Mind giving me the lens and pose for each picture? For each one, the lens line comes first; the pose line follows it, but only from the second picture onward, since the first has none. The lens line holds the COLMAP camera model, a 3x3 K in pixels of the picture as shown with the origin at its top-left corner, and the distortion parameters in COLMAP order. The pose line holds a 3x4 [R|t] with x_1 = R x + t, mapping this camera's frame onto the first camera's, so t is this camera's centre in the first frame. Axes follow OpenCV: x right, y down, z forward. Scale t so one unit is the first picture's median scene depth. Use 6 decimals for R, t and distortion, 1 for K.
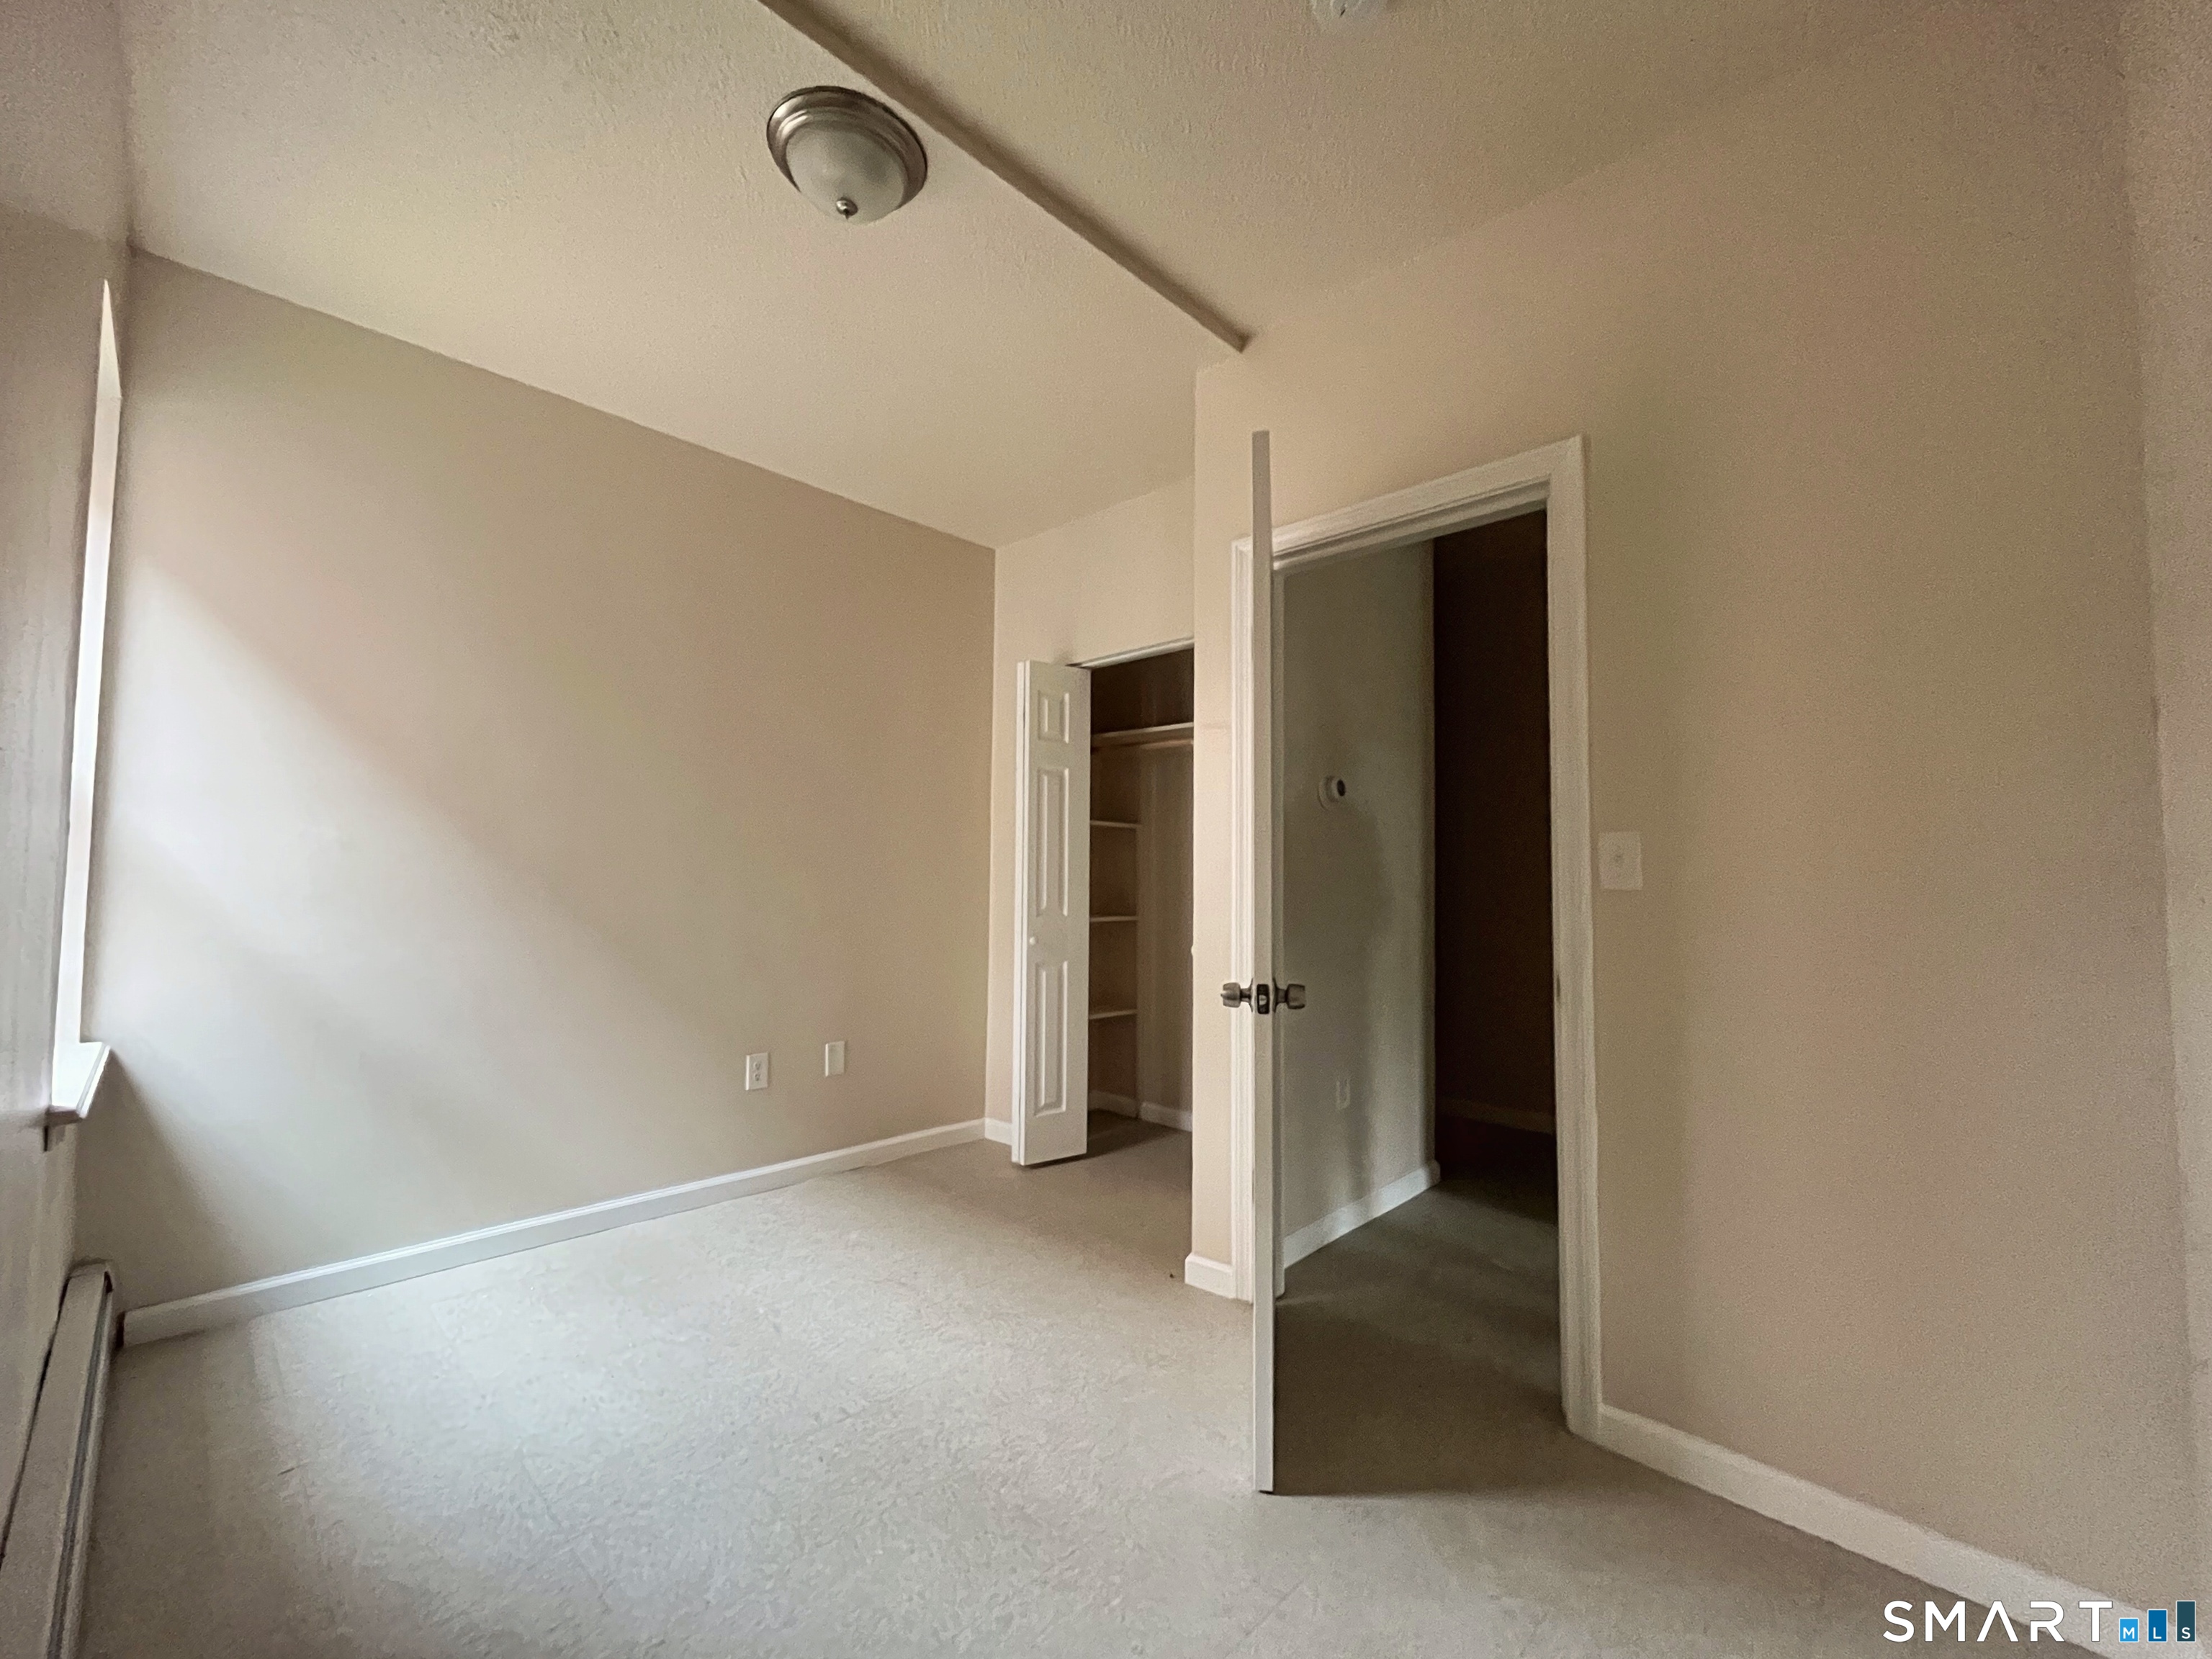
lens RADIAL K [[902.1, 0, 1095.7], [0, 902.1, 831.6], [0, 0, 1]] dist [-0.000708, -0.000566]
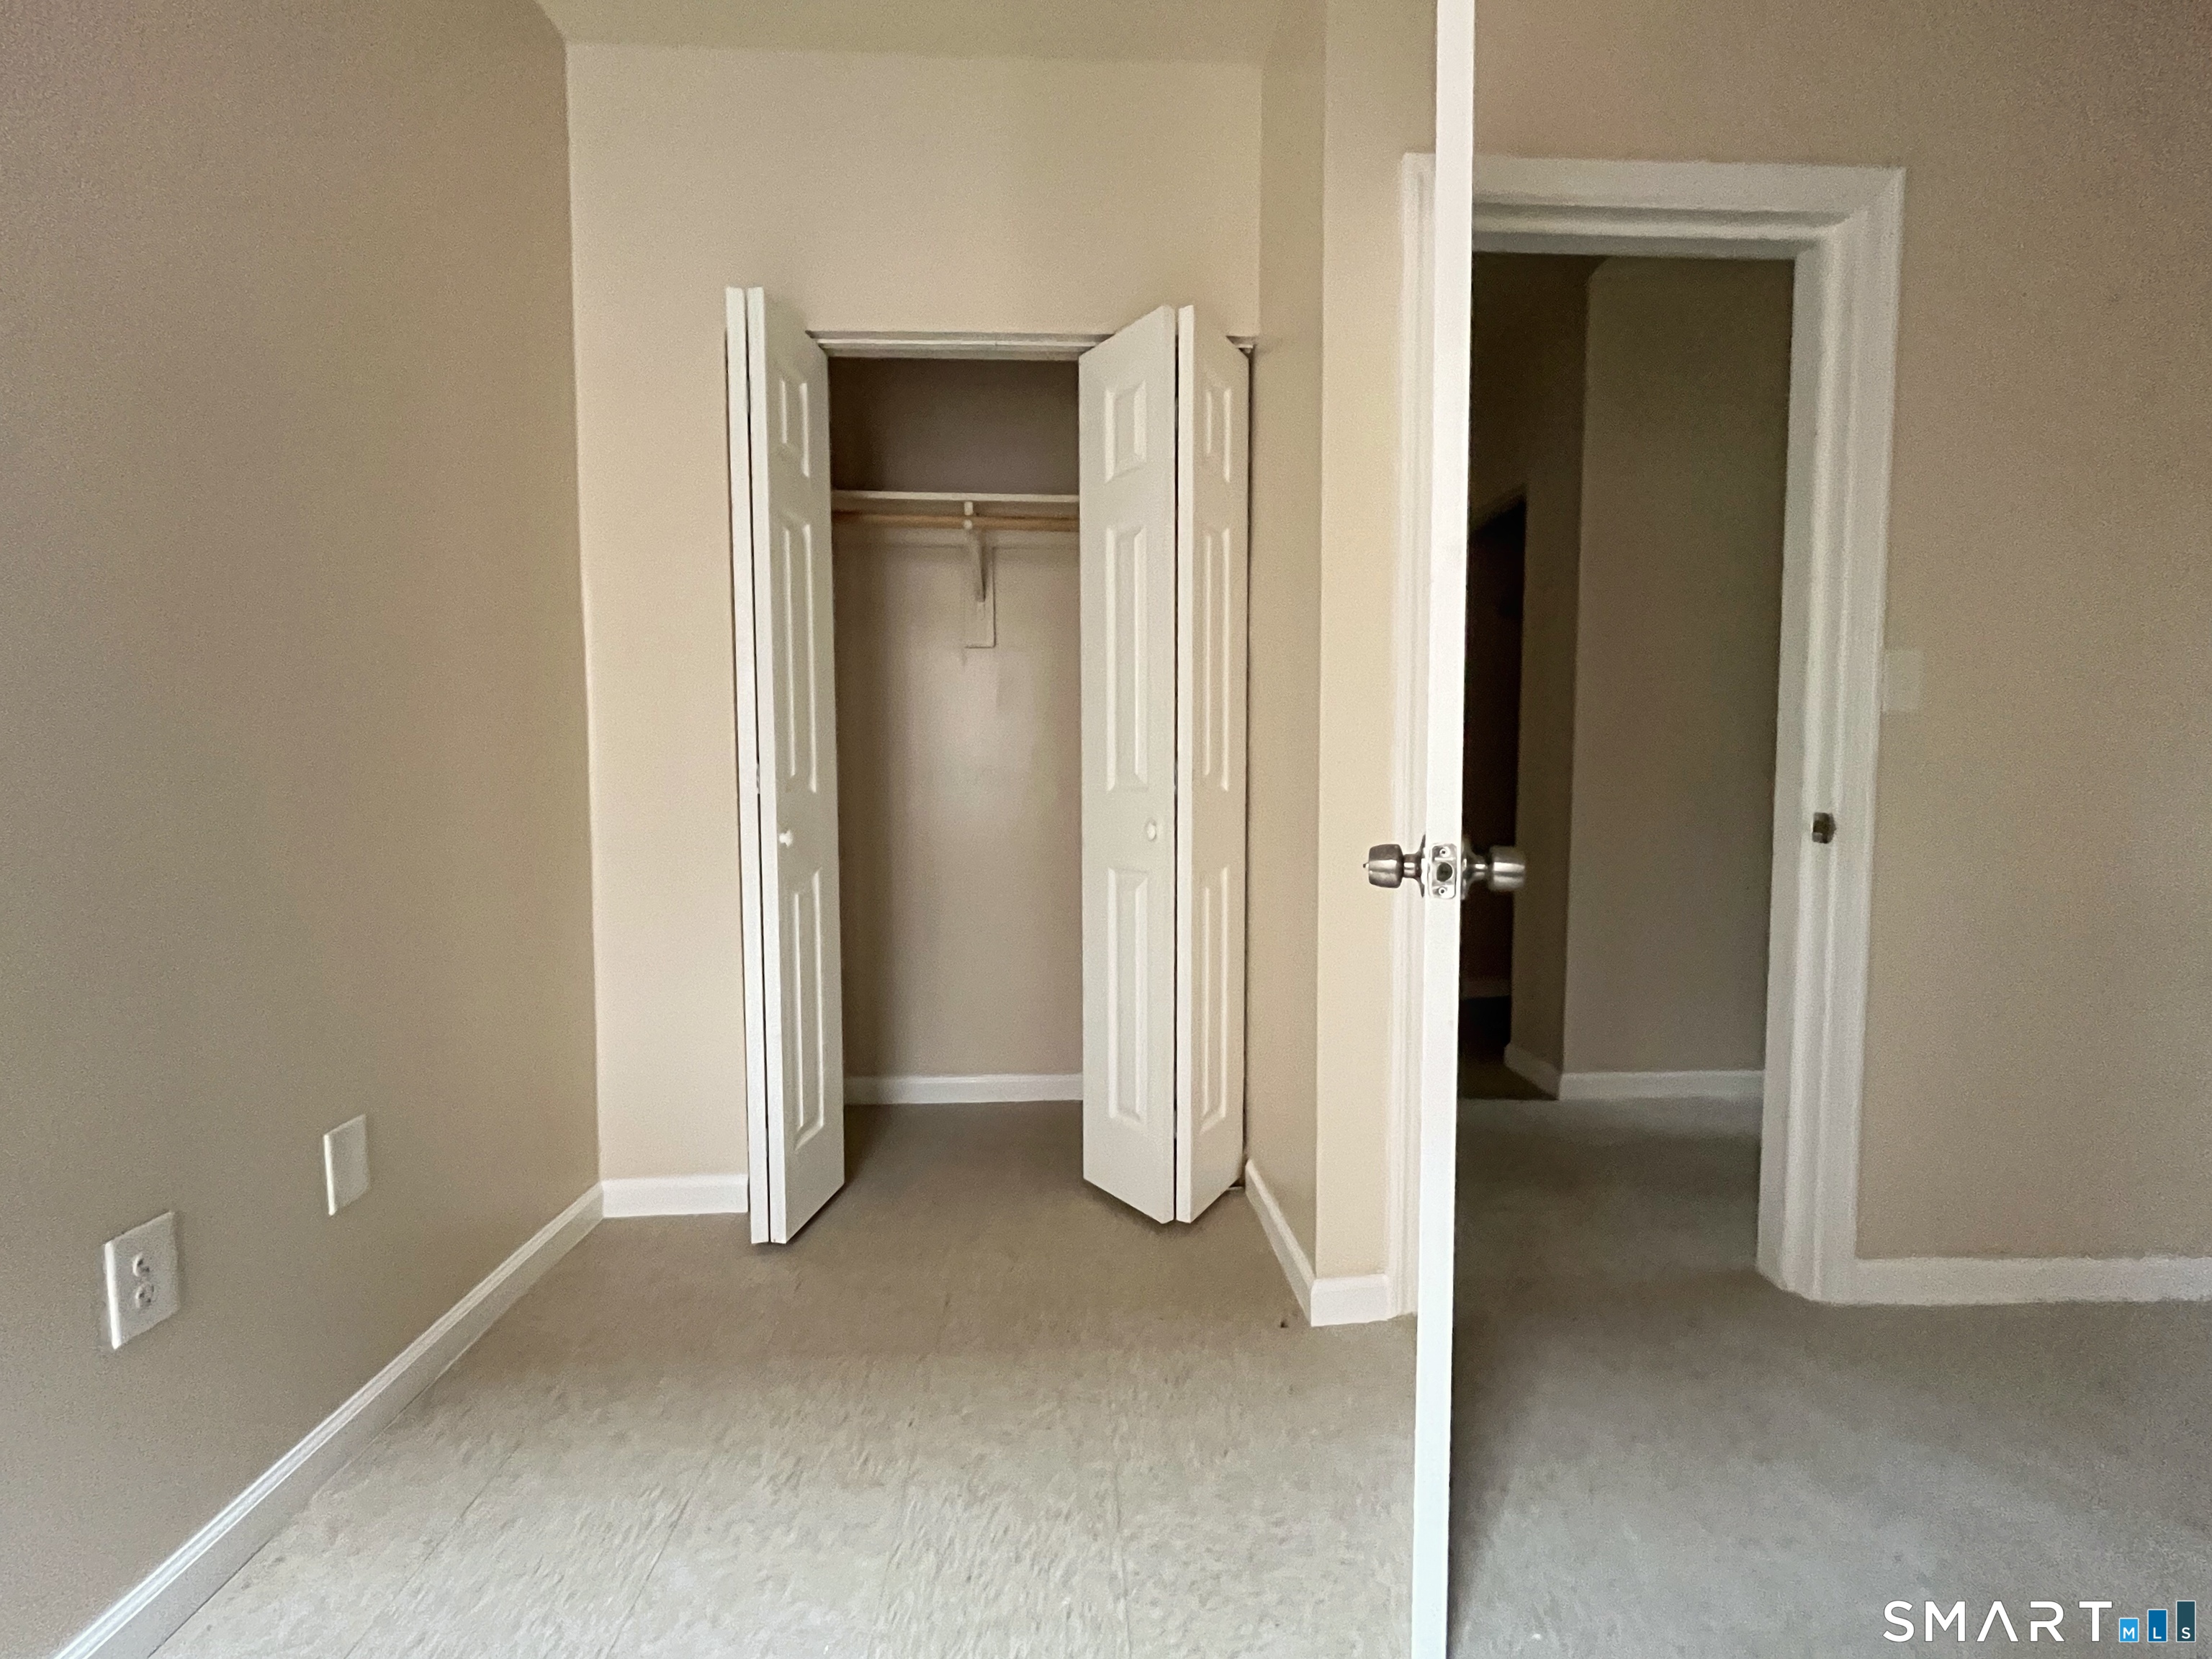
lens RADIAL K [[902.1, 0, 1095.7], [0, 902.1, 831.6], [0, 0, 1]] dist [-0.000708, -0.000566]
pose [[0.689040, -0.050383, 0.722970, -0.332885], [-0.026509, 0.995161, 0.094616, 0.061359], [-0.724238, -0.084359, 0.684370, 0.499176]]
